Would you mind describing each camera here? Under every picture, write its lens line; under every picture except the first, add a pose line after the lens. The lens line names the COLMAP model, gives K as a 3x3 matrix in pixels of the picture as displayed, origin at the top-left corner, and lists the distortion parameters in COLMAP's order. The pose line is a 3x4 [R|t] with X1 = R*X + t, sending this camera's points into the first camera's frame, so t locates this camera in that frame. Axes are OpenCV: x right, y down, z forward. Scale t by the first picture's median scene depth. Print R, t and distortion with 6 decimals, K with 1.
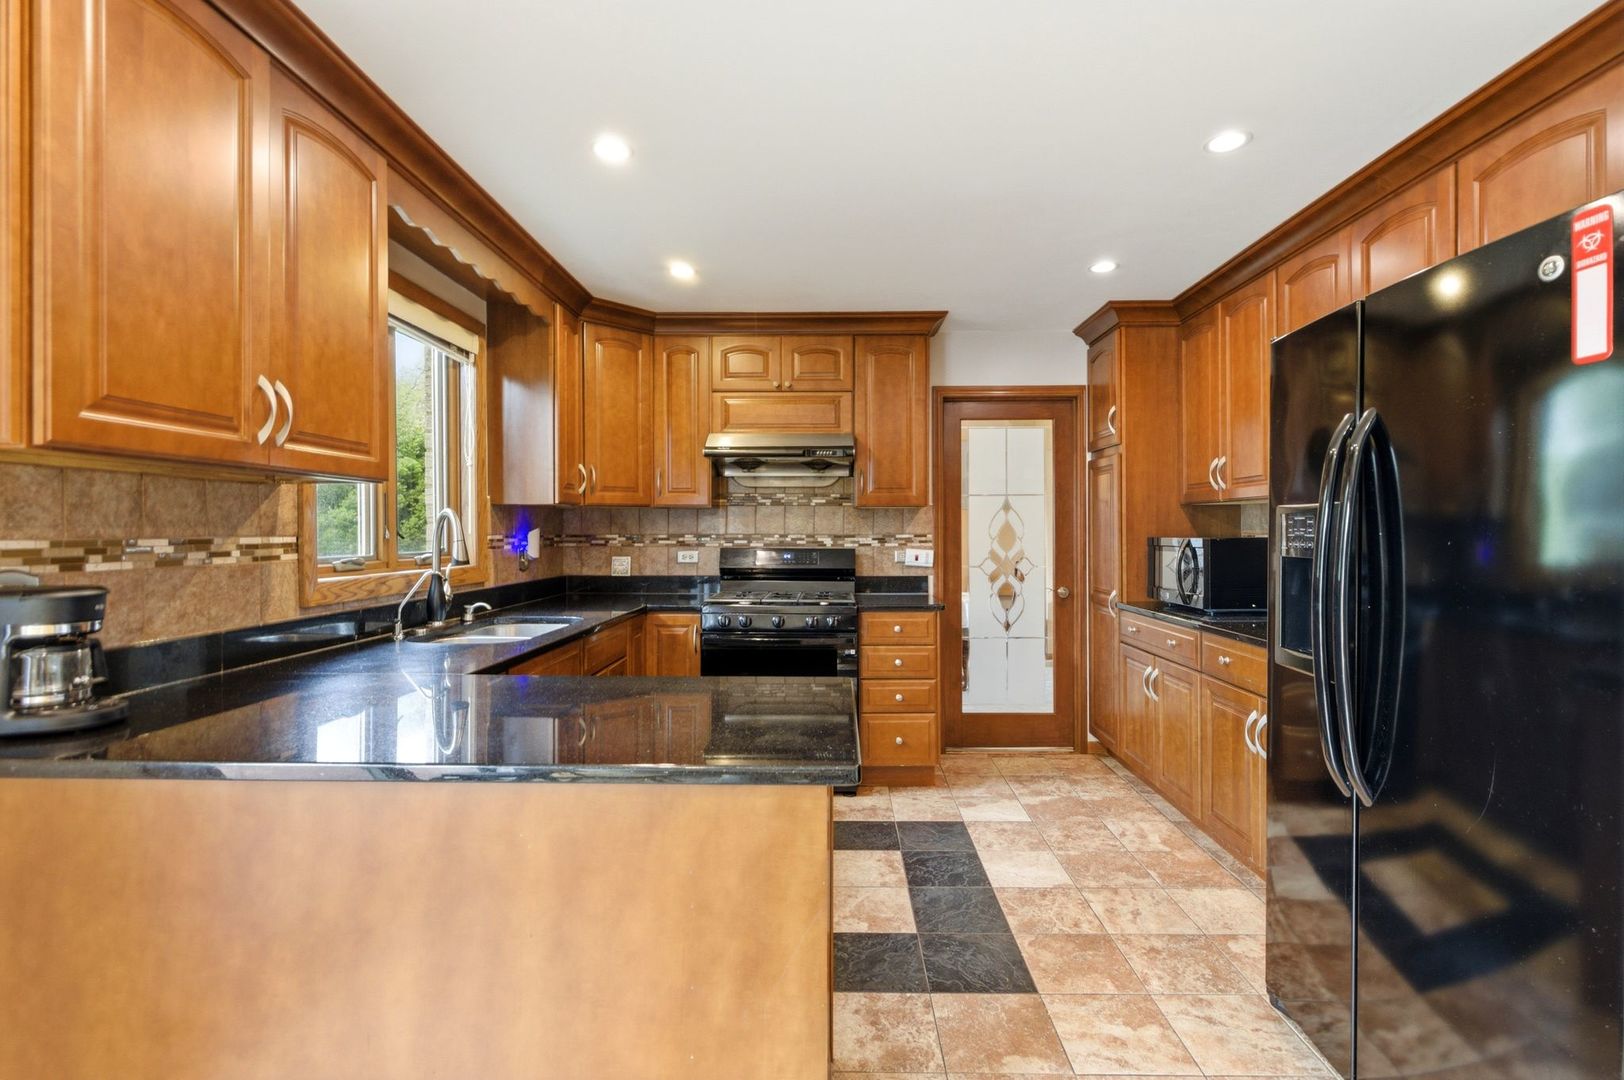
lens RADIAL K [[745.6, 0, 820.1], [0, 745.6, 529.0], [0, 0, 1]] dist [-0.000830, -0.000717]
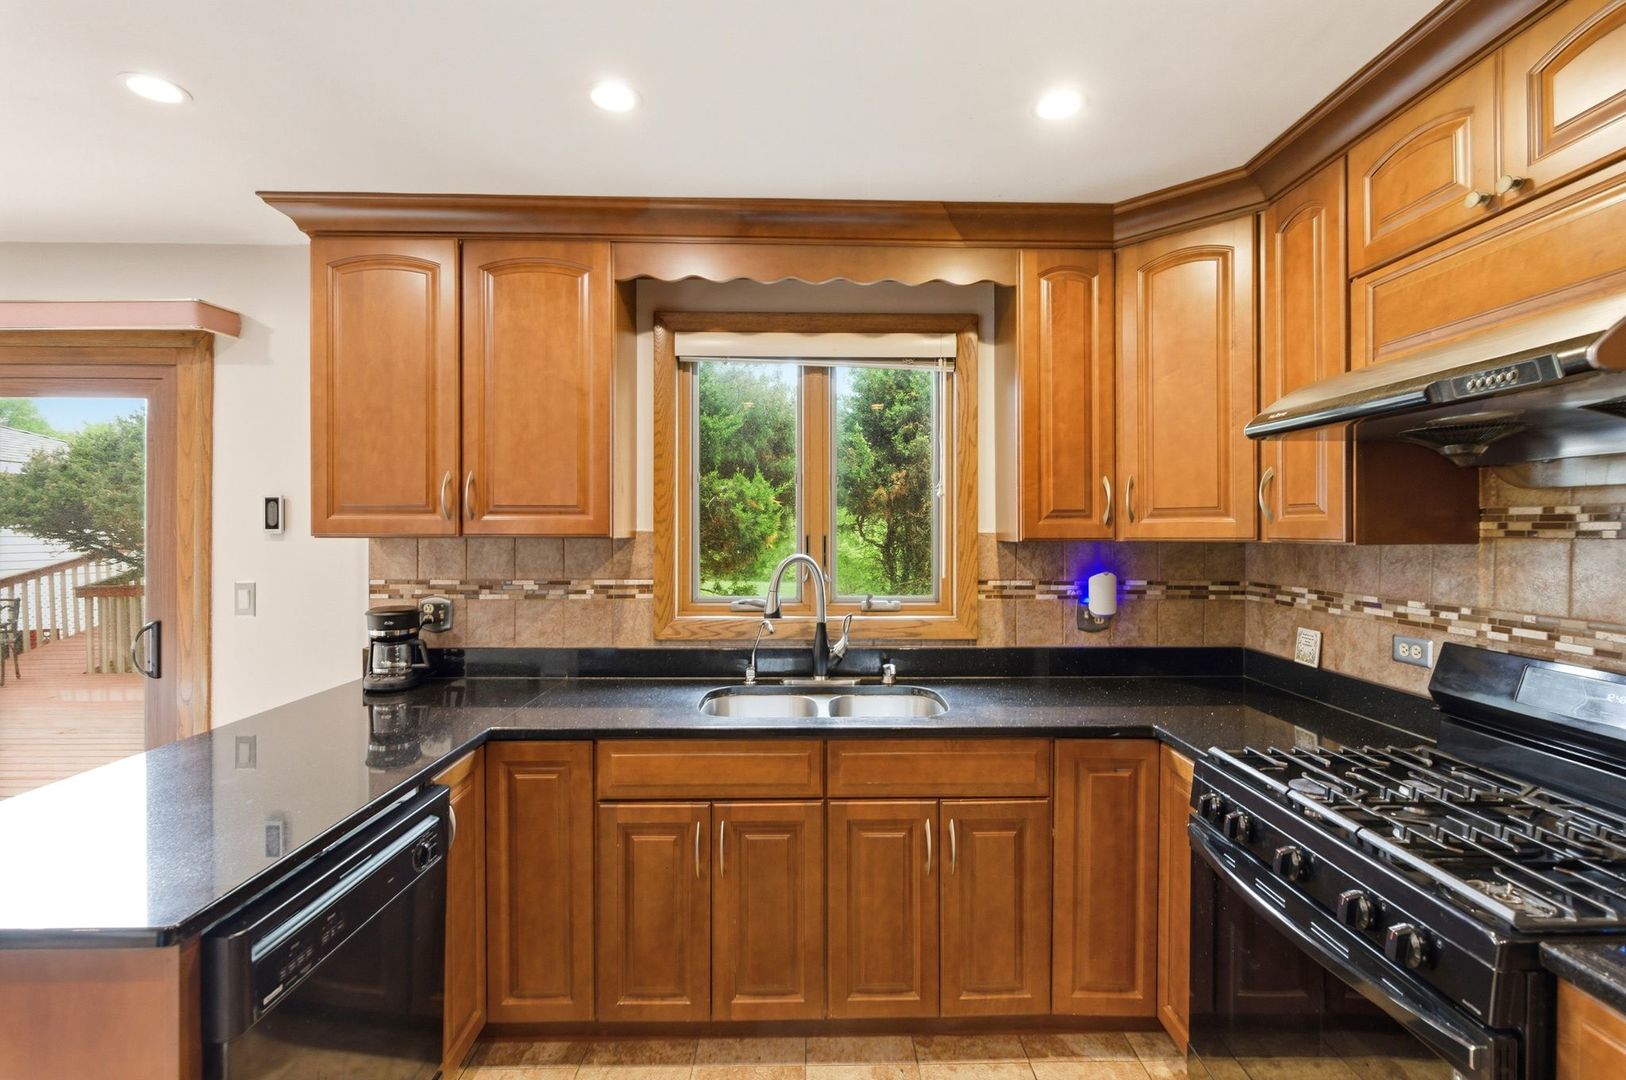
lens RADIAL K [[746.5, 0, 821.1], [0, 746.5, 529.0], [0, 0, 1]] dist [-0.000830, -0.000717]
pose [[0.032739, 0.003425, -0.999458, 0.559324], [0.002448, 0.999991, 0.003507, -0.082473], [0.999461, -0.002562, 0.032730, 1.356375]]
